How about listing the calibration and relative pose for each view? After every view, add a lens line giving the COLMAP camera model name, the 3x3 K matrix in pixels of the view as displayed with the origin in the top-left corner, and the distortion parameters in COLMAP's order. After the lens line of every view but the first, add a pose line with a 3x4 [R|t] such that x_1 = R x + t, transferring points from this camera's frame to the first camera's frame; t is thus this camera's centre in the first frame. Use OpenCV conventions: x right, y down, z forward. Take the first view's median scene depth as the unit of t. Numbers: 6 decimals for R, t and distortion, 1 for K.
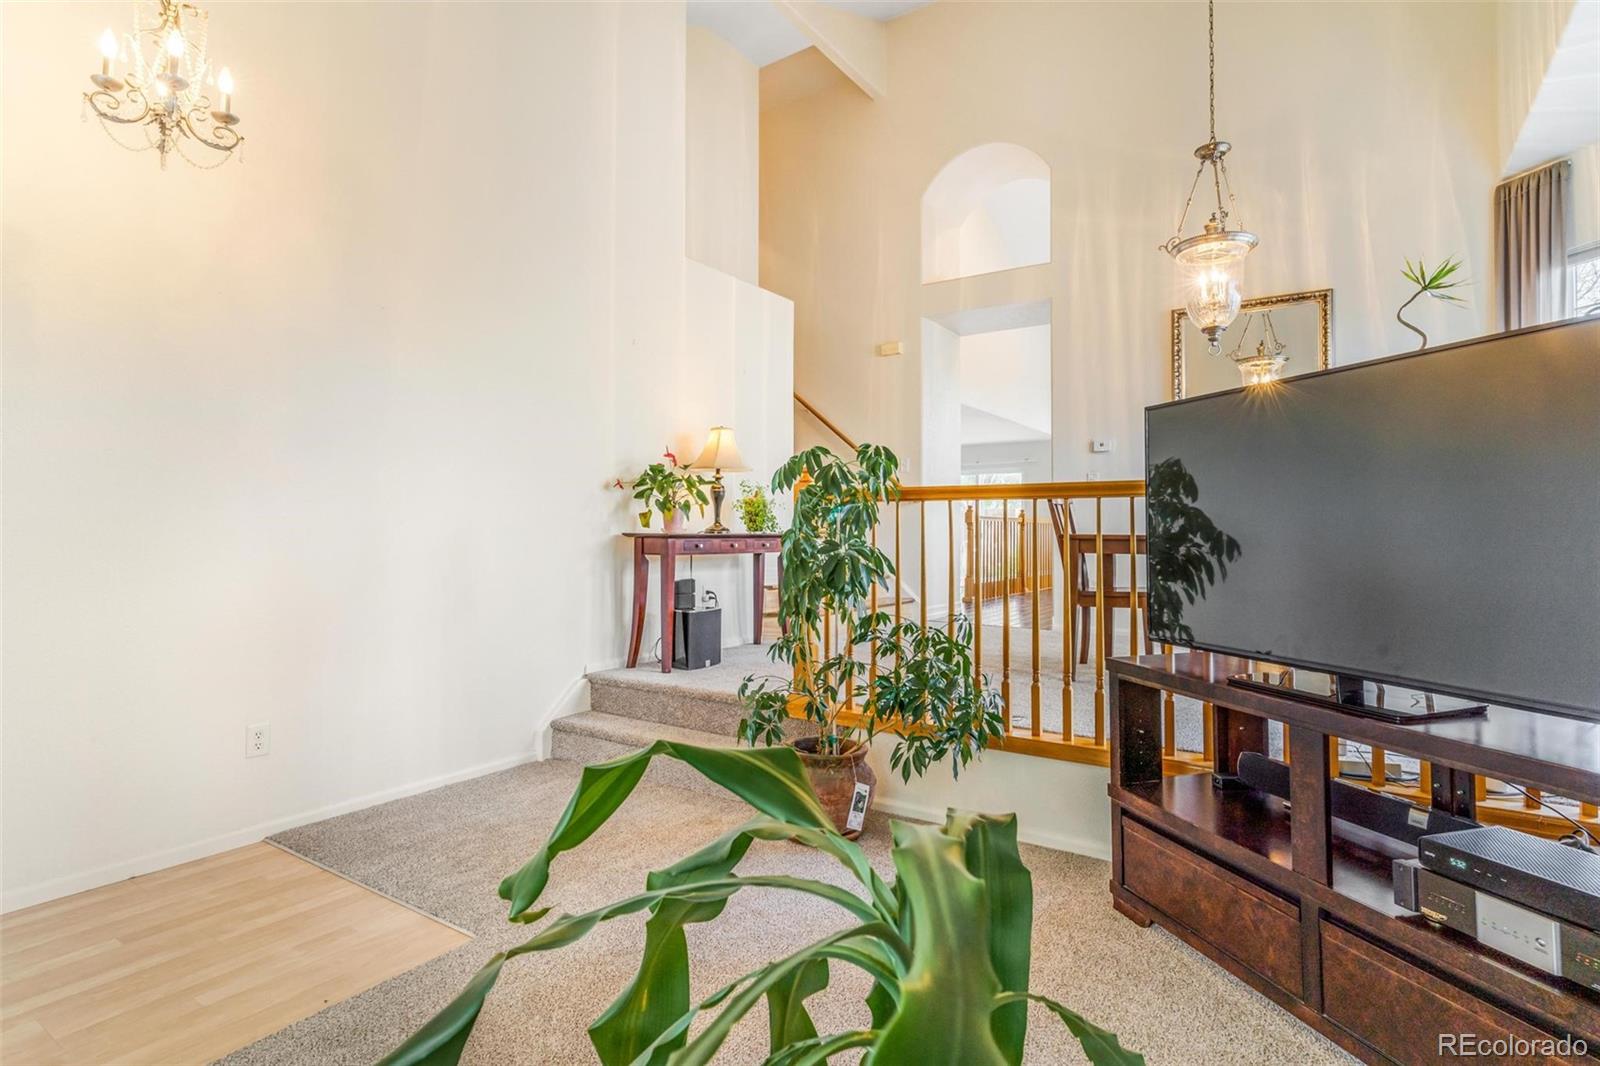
lens RADIAL K [[798.3, 0, 788.4], [0, 798.3, 527.2], [0, 0, 1]] dist [-0.001132, -0.001938]
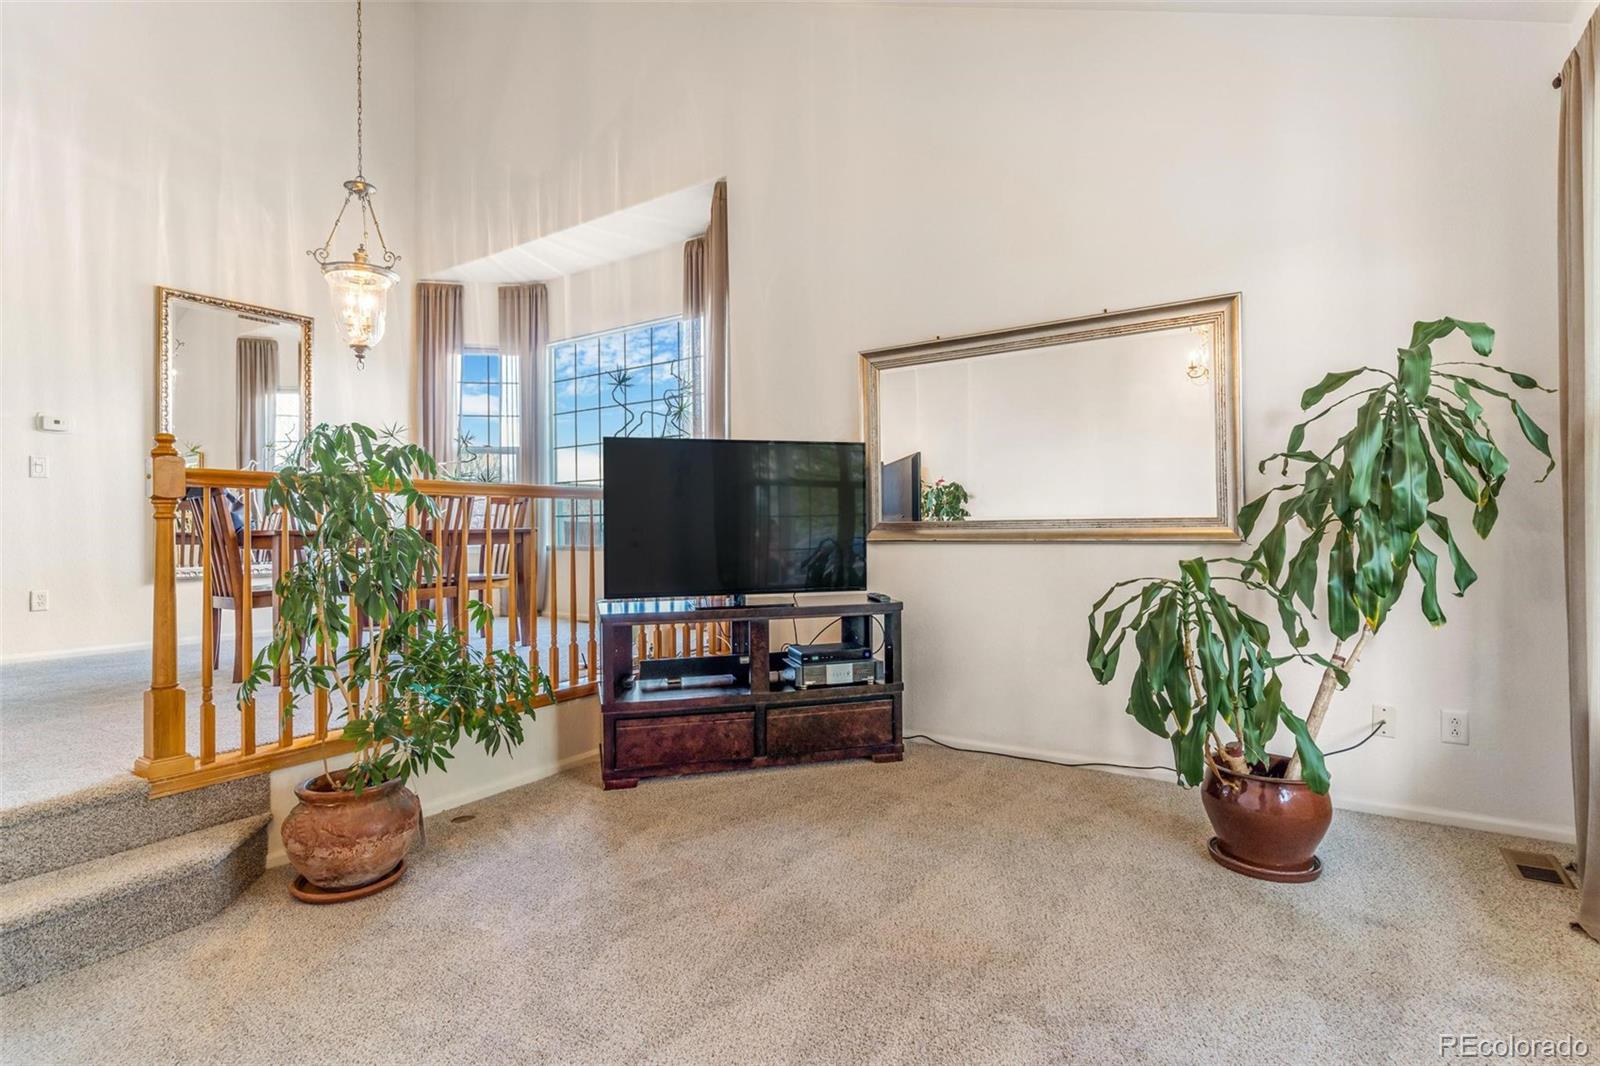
lens RADIAL K [[798.3, 0, 788.4], [0, 798.3, 527.2], [0, 0, 1]] dist [-0.001132, -0.001938]
pose [[-0.000395, 0.001786, 0.999998, -0.588397], [0.005455, 0.999984, -0.001784, 0.010021], [-0.999985, 0.005455, -0.000404, 0.399768]]
